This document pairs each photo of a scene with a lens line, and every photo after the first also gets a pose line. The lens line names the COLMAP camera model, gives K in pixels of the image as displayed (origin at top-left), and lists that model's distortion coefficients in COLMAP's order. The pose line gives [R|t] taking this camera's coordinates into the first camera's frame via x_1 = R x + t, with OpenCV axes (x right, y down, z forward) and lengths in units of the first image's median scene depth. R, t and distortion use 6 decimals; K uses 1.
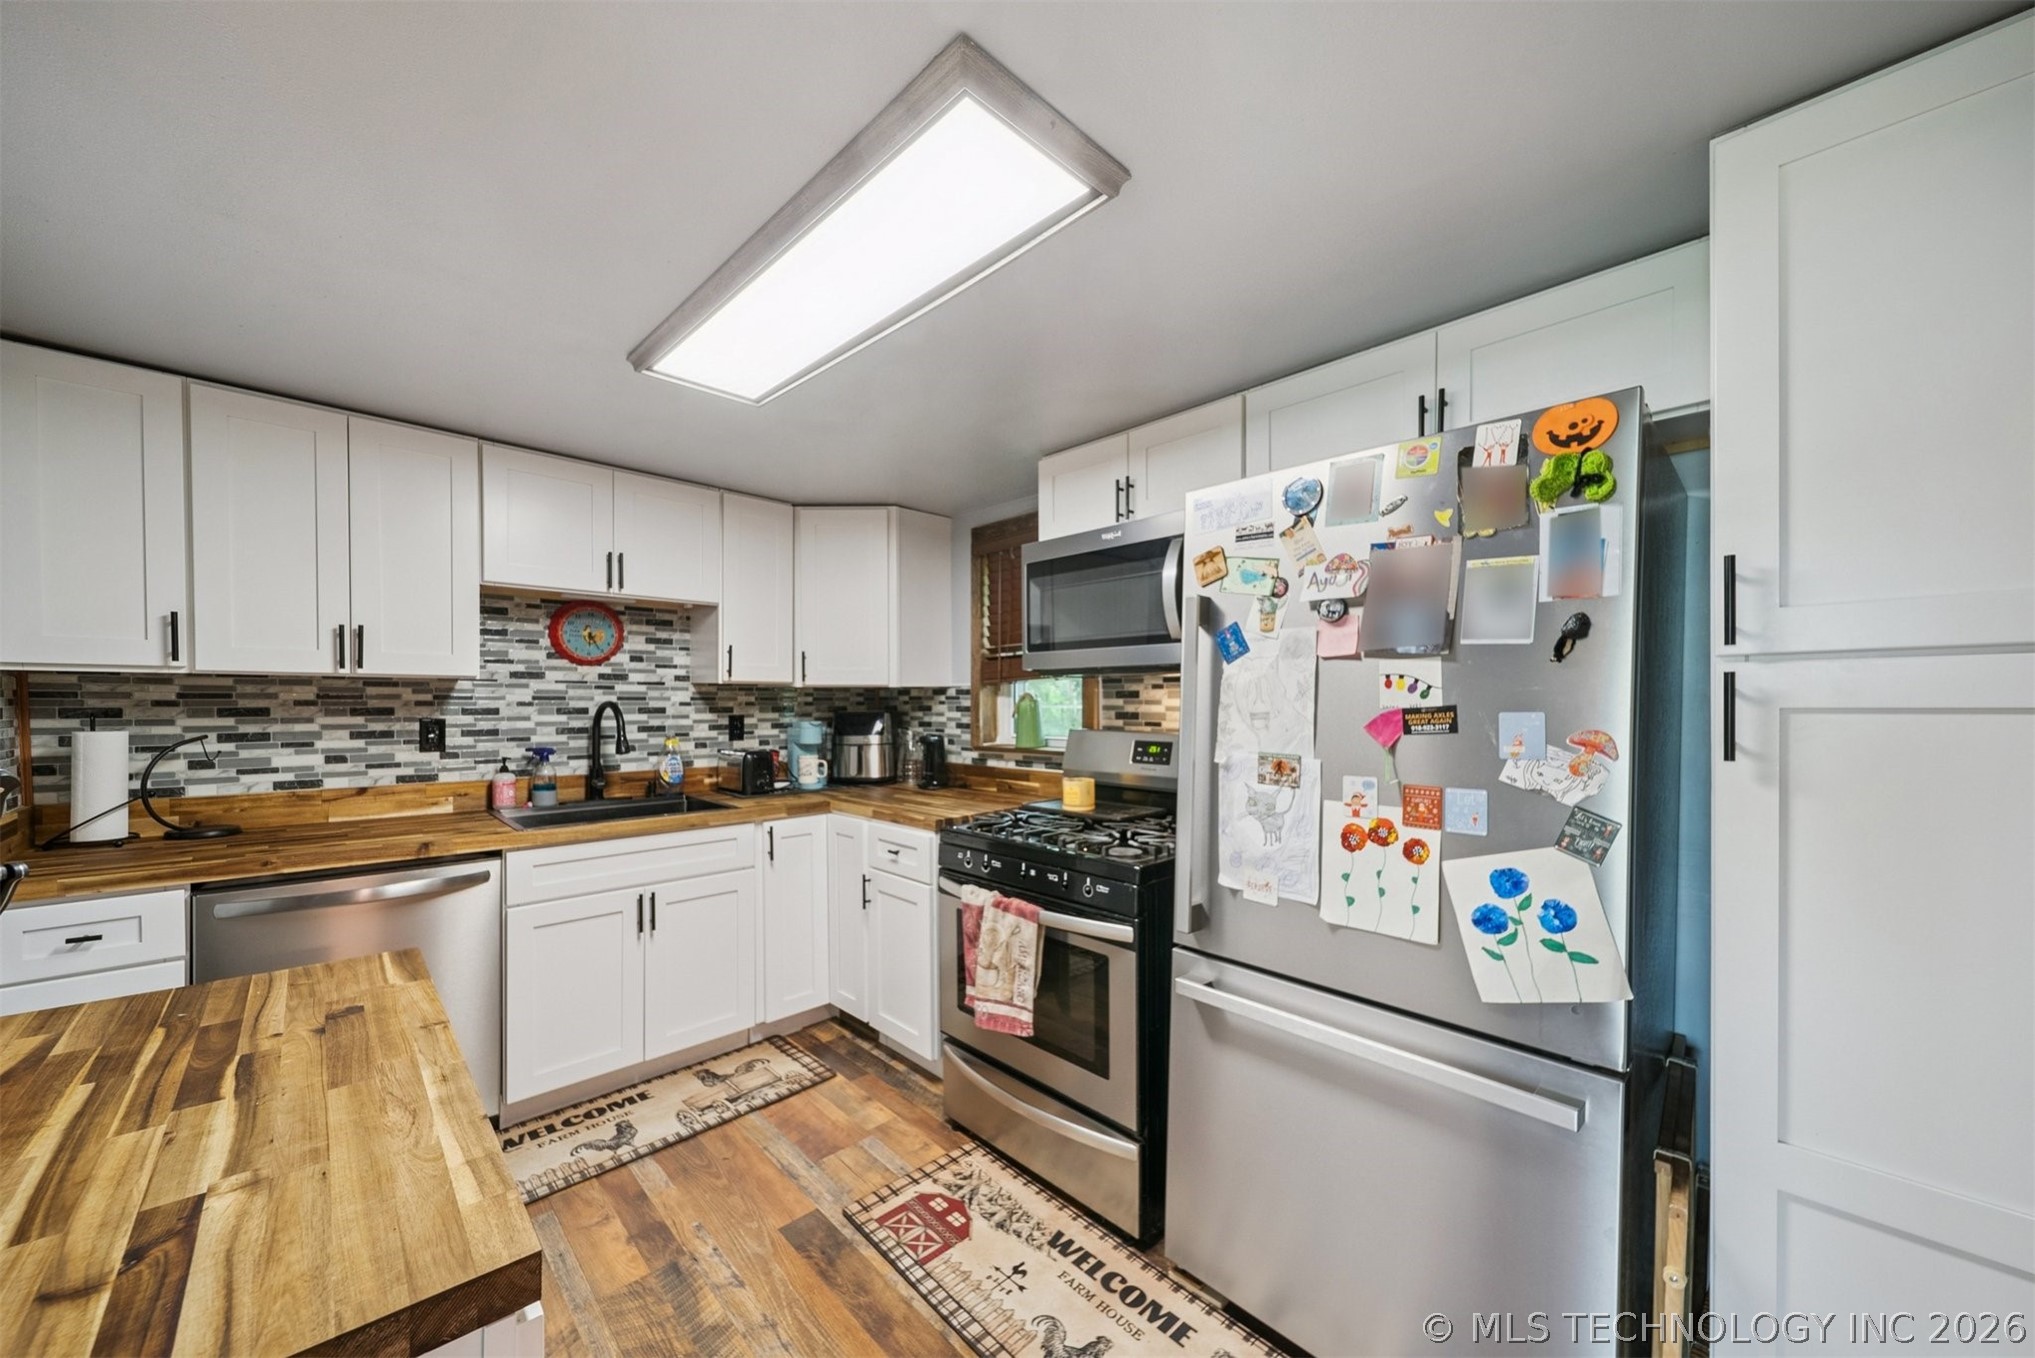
lens RADIAL K [[738.7, 0, 1021.1], [0, 738.7, 704.0], [0, 0, 1]] dist [0.014267, -0.000042]
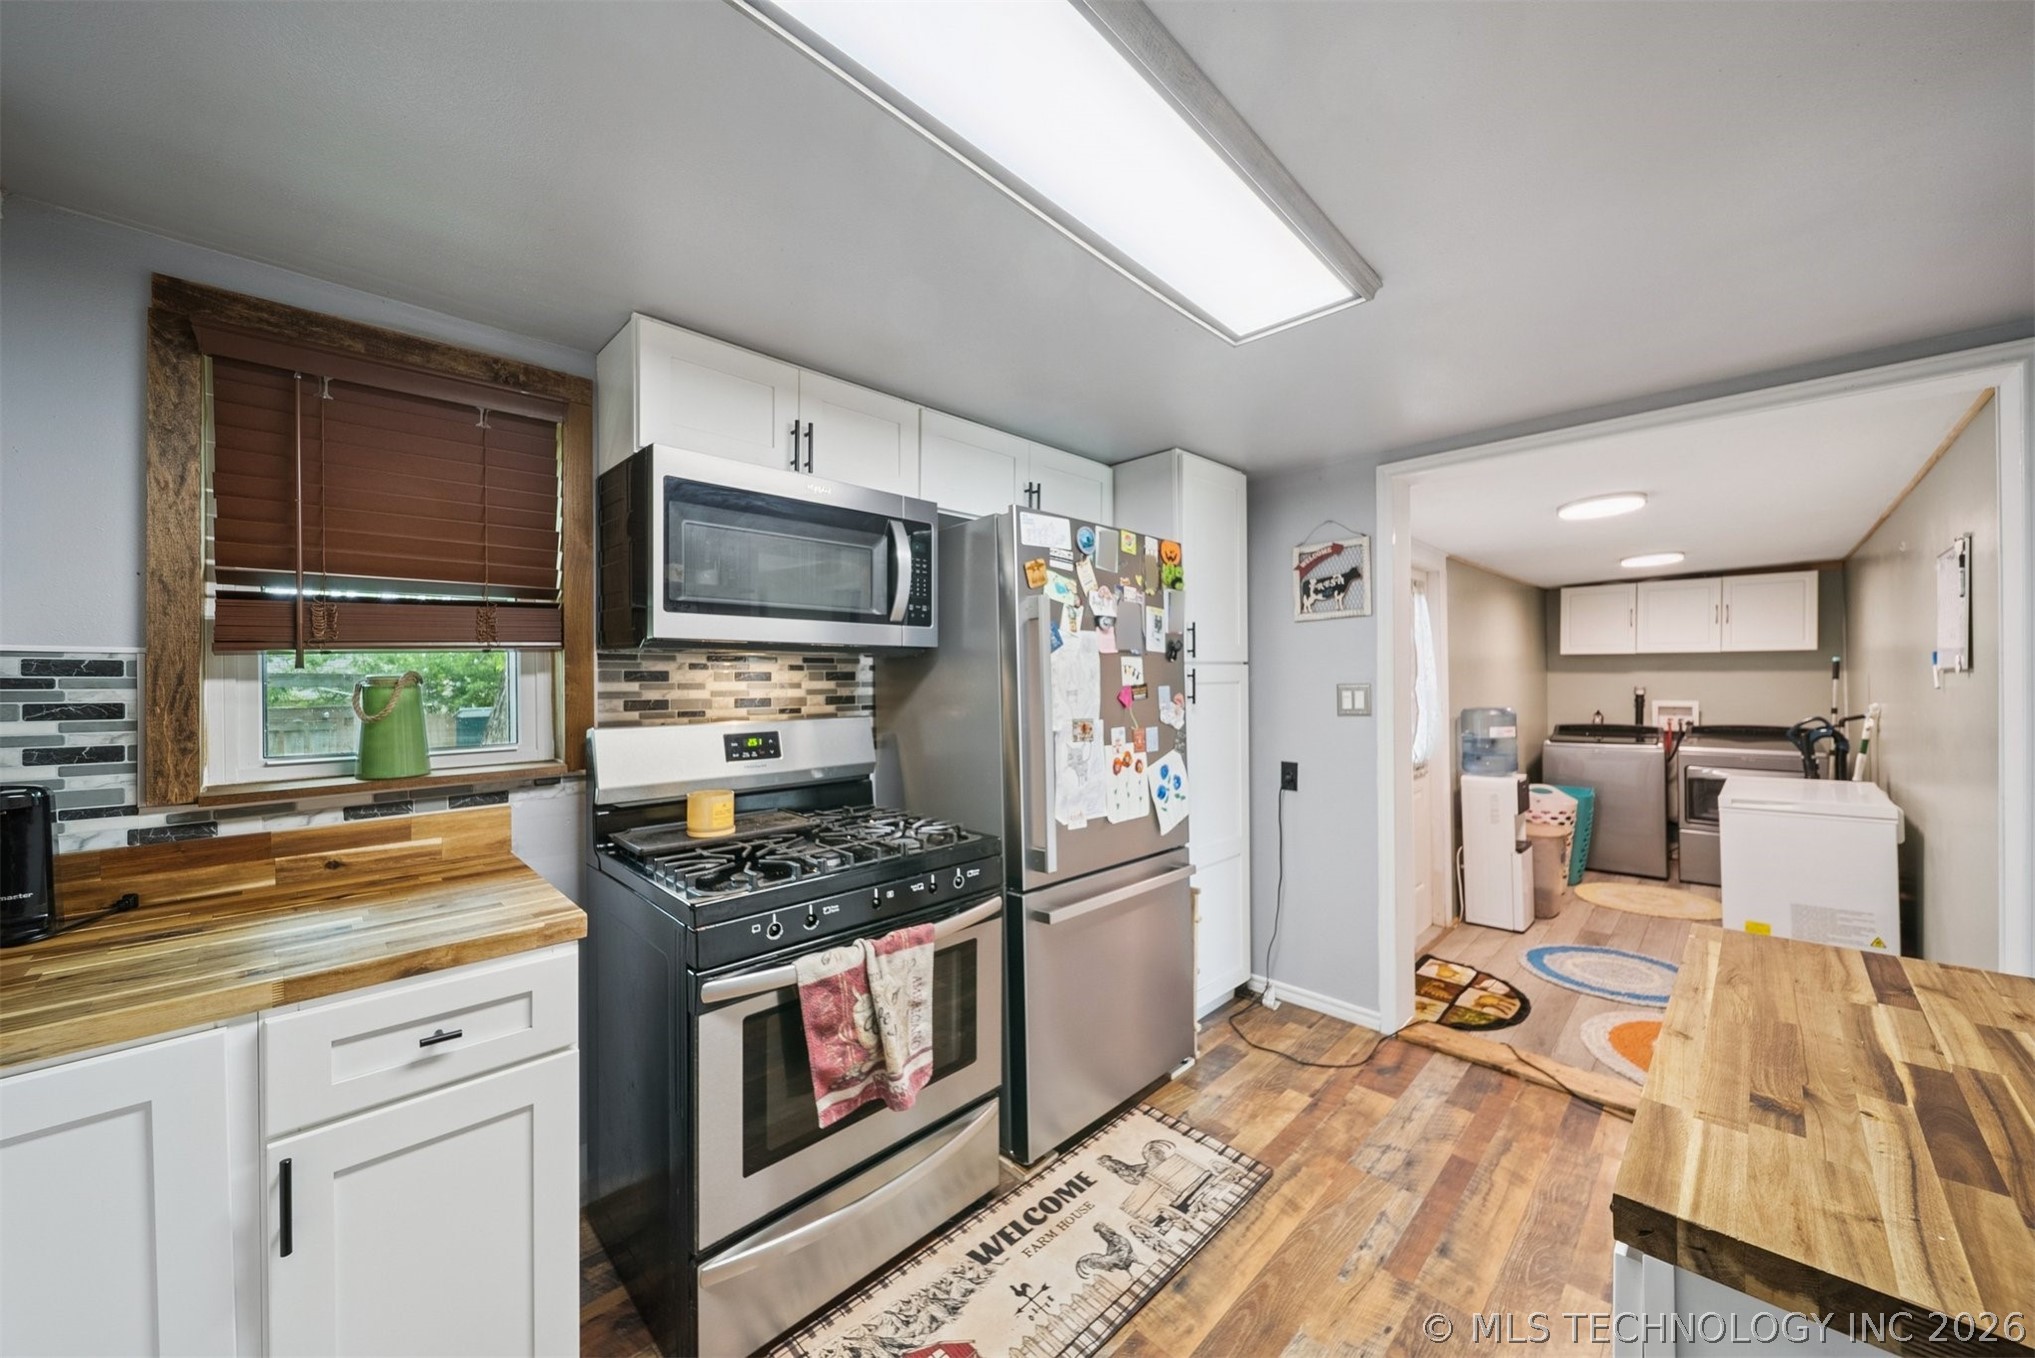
lens RADIAL K [[730.9, 0, 1021.1], [0, 730.9, 675.1], [0, 0, 1]] dist [-0.000586, -0.000250]
pose [[-0.017503, 0.004539, 0.999837, -0.902180], [0.011026, 0.999930, -0.004346, -0.010423], [-0.999786, 0.010948, -0.017552, 0.981455]]
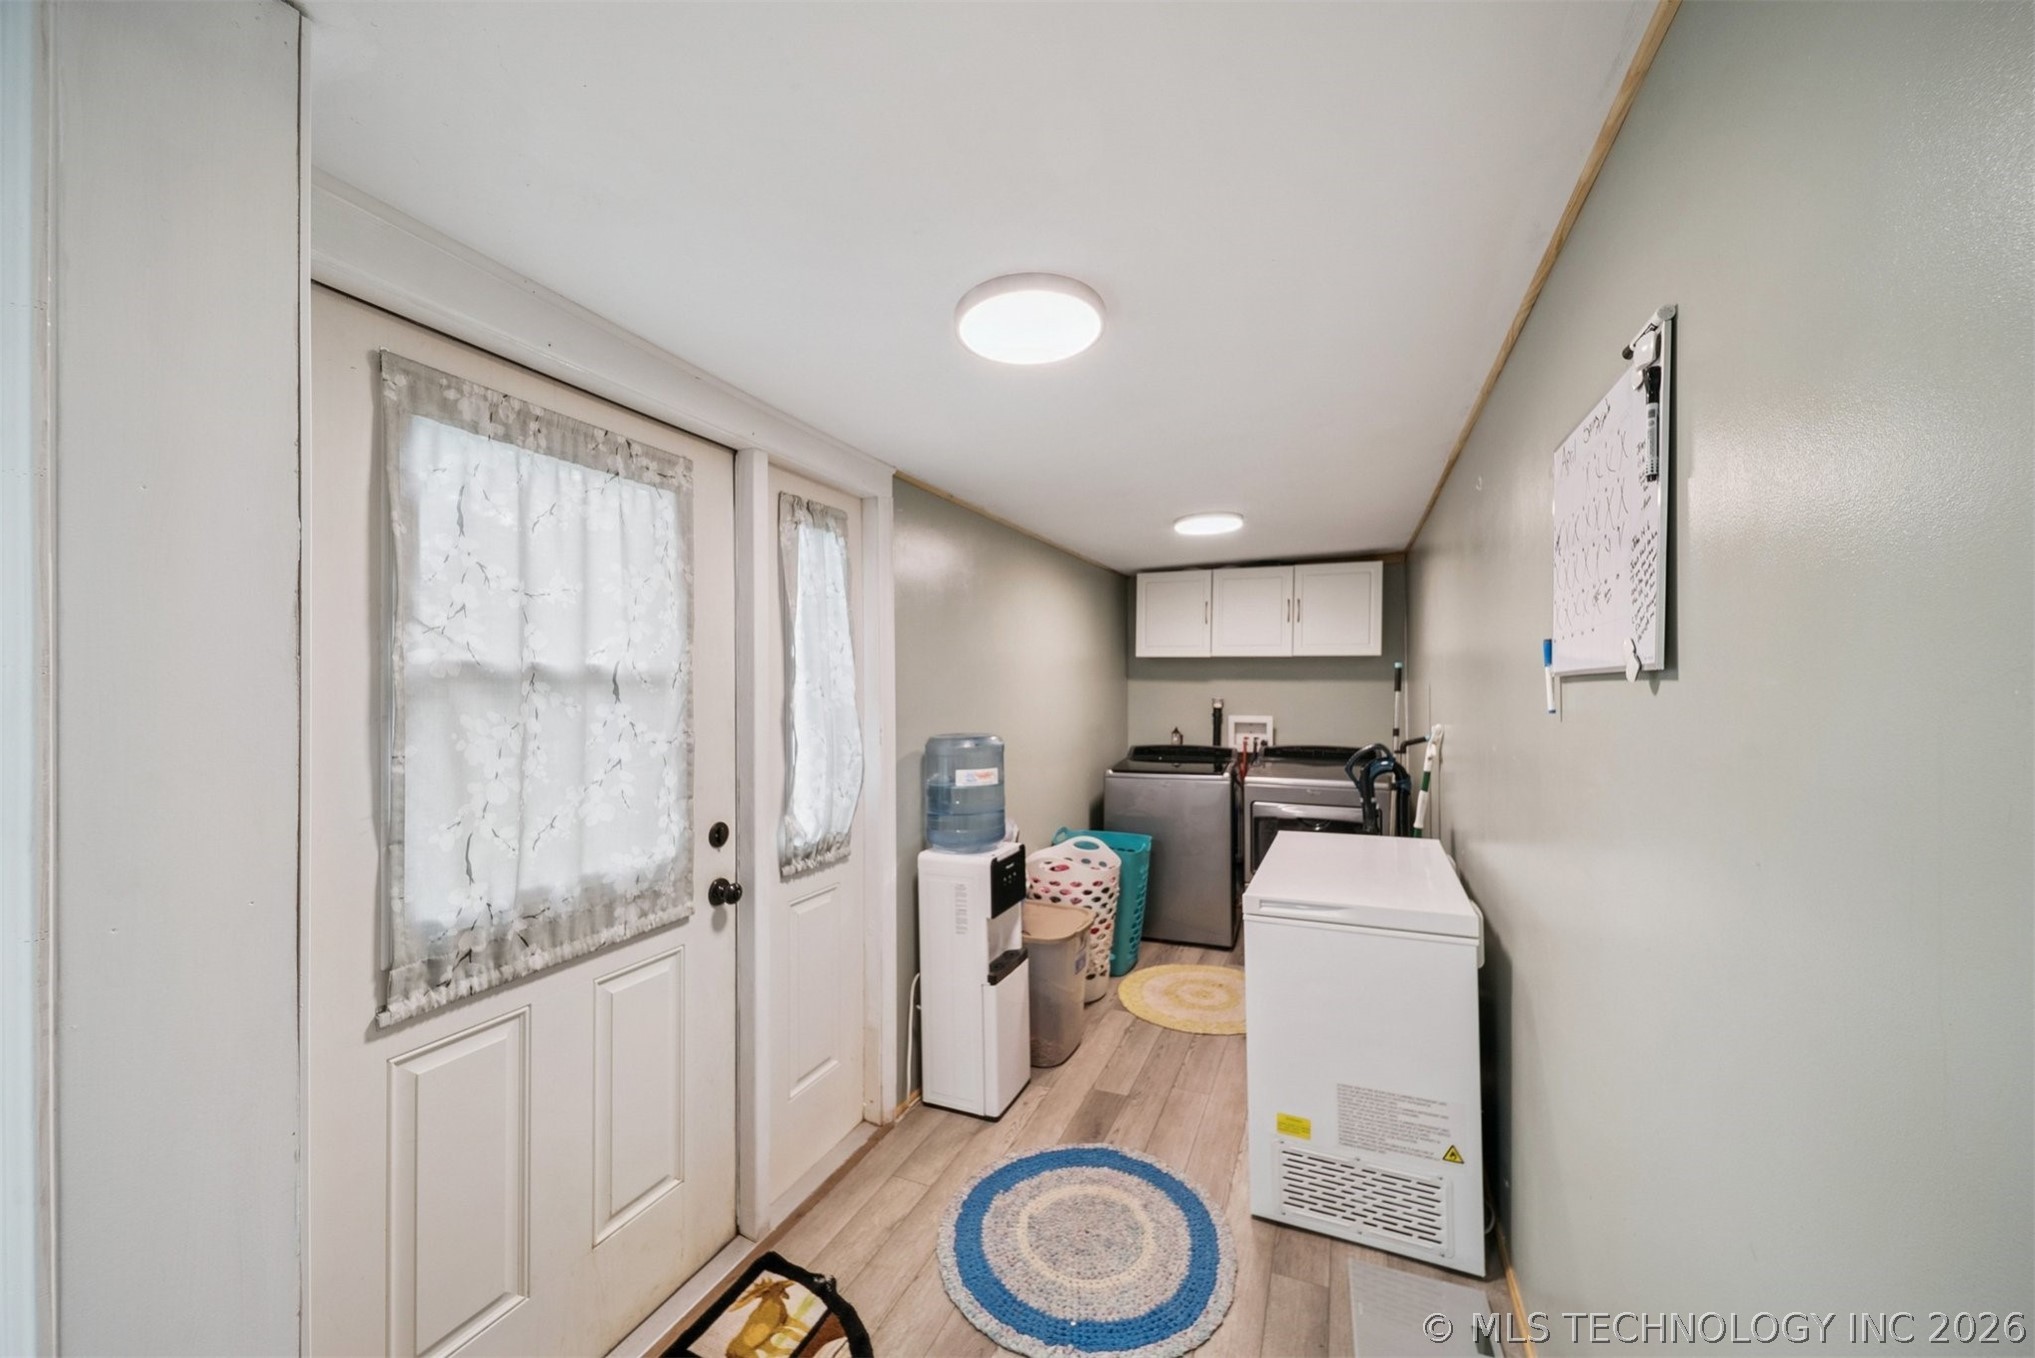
lens RADIAL K [[727.6, 0, 1027.8], [0, 727.6, 682.0], [0, 0, 1]] dist [0.002016, -0.000023]
pose [[-0.380396, 0.002699, 0.924820, -0.597061], [0.003183, 0.999994, -0.001609, -0.007316], [-0.924818, 0.002332, -0.380402, 0.631480]]
